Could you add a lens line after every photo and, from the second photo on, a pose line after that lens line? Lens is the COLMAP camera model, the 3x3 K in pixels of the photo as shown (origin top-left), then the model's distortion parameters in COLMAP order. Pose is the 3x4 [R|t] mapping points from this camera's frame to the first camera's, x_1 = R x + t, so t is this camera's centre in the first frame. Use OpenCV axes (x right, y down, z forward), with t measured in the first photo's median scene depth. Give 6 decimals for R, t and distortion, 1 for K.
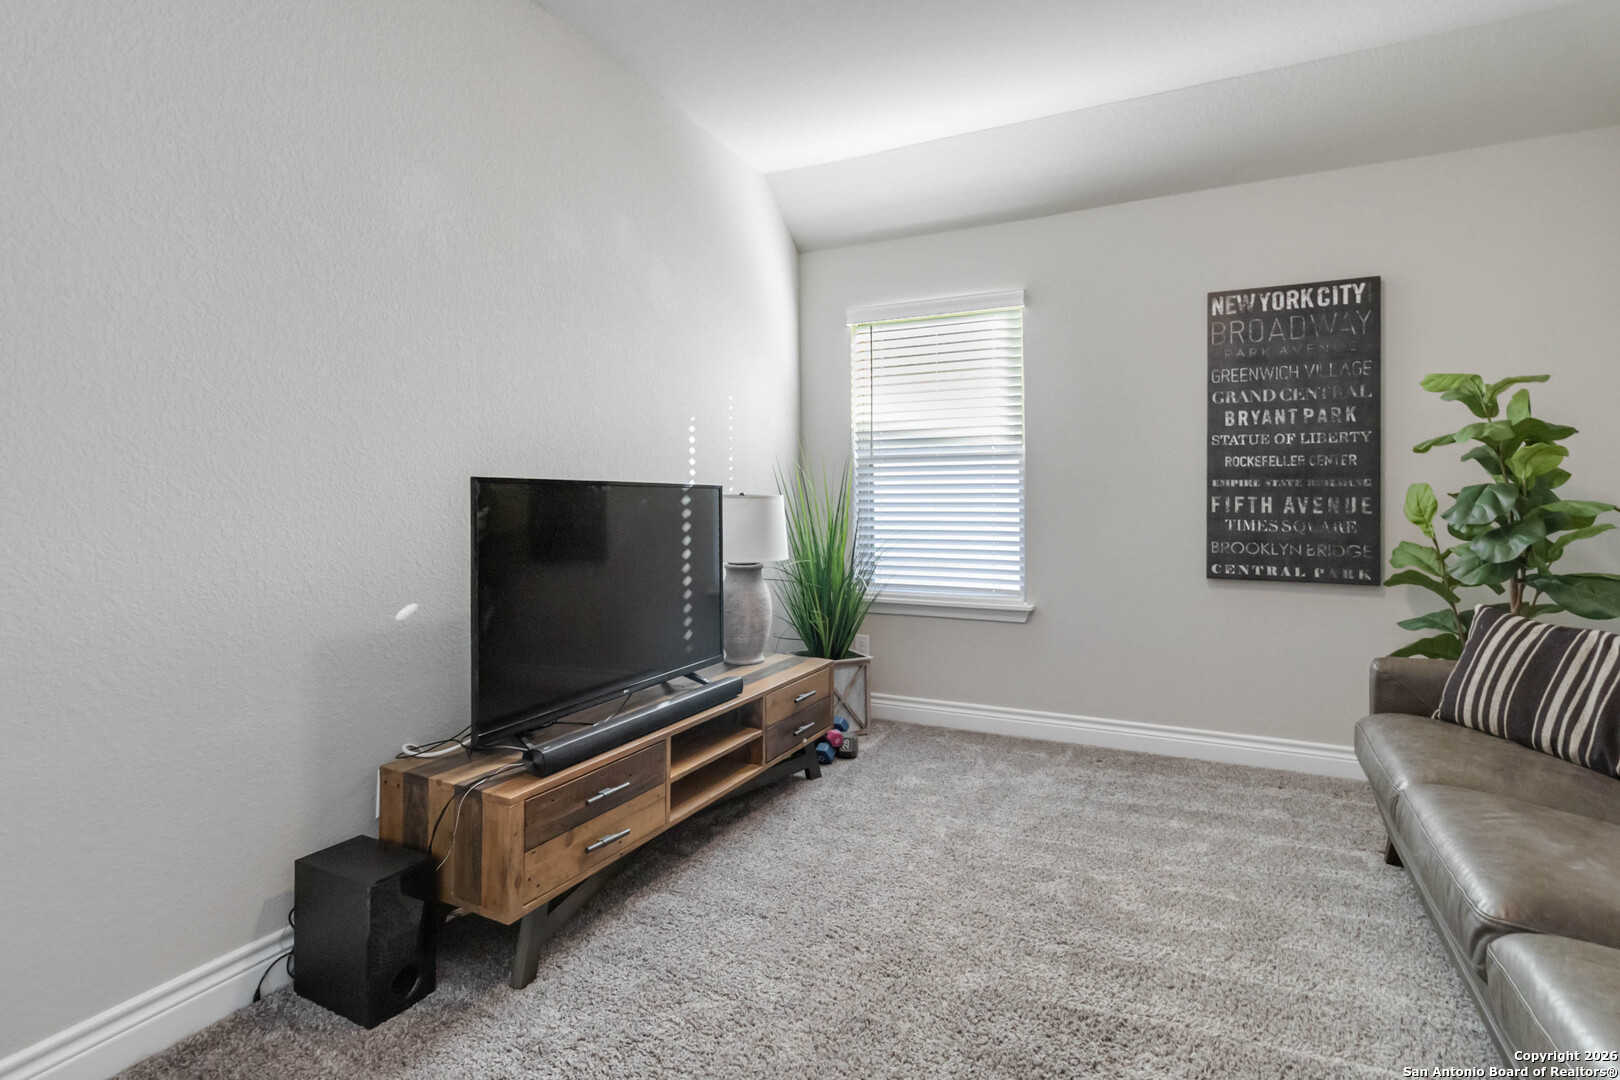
lens RADIAL K [[773.6, 0, 816.1], [0, 773.6, 501.7], [0, 0, 1]] dist [0.001238, 0.000464]
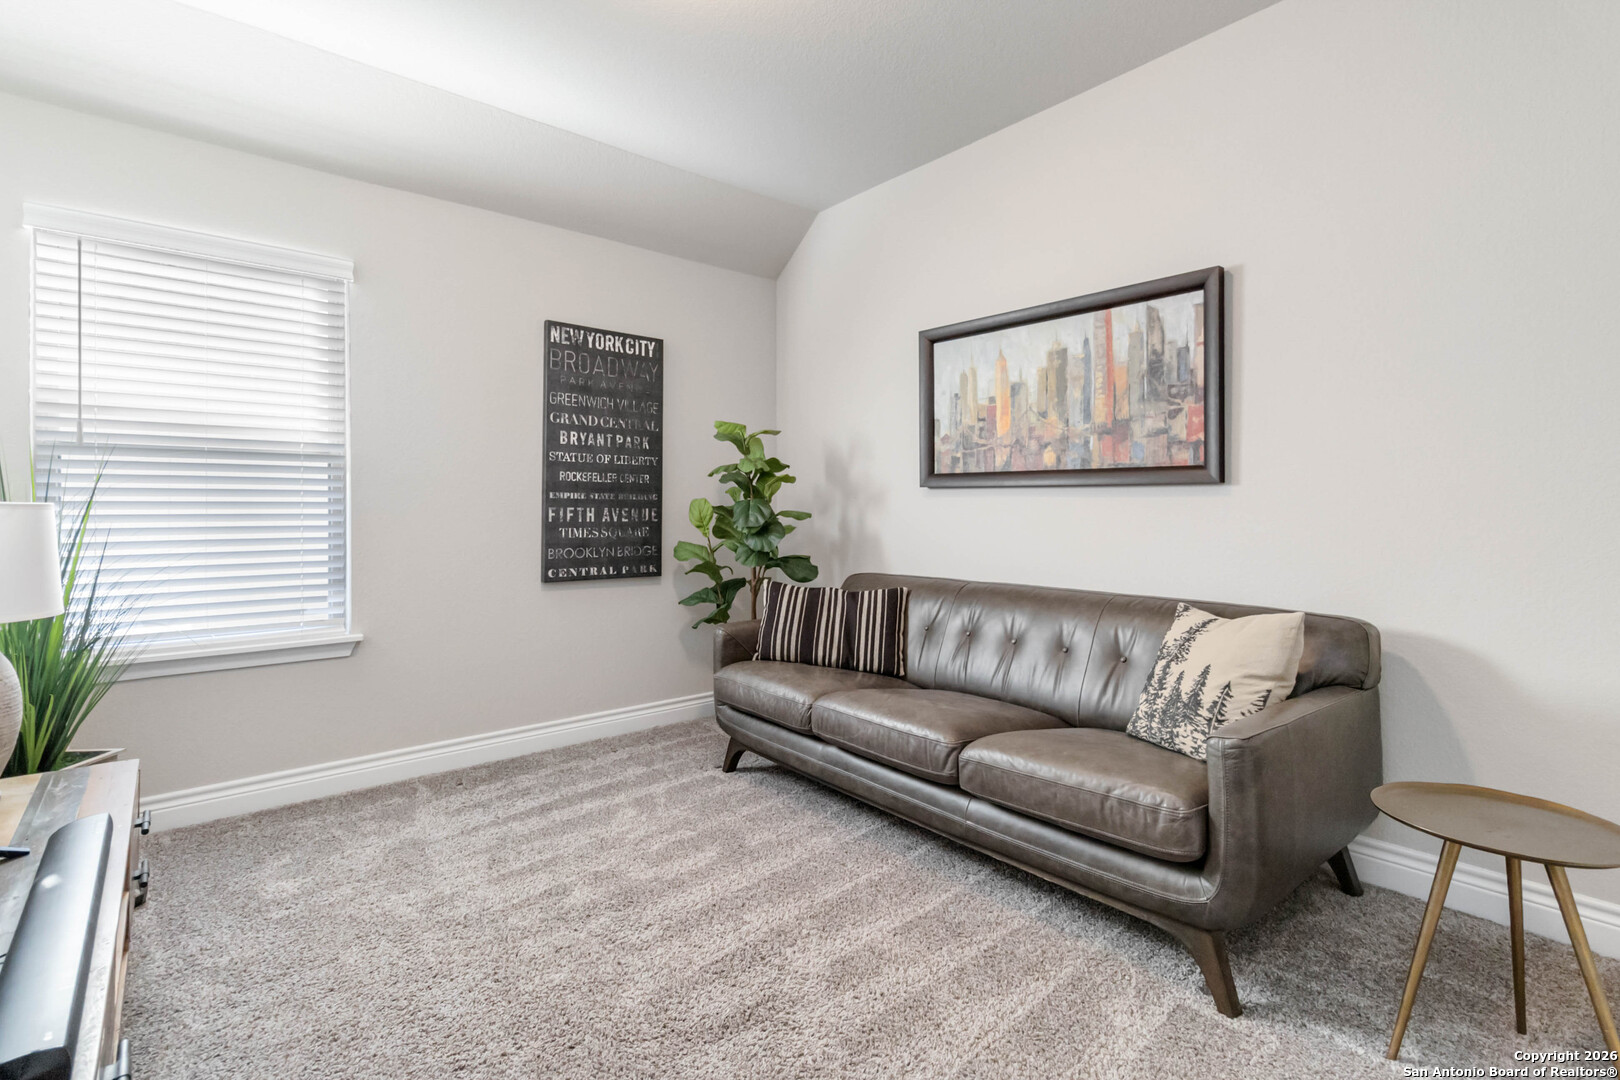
lens RADIAL K [[772.6, 0, 818.9], [0, 772.6, 516.3], [0, 0, 1]] dist [0.002799, 0.001254]
pose [[0.397948, -0.007065, 0.917381, -0.350685], [0.003450, 0.999975, 0.006204, 0.000412], [-0.917402, 0.000696, 0.397962, 0.226213]]
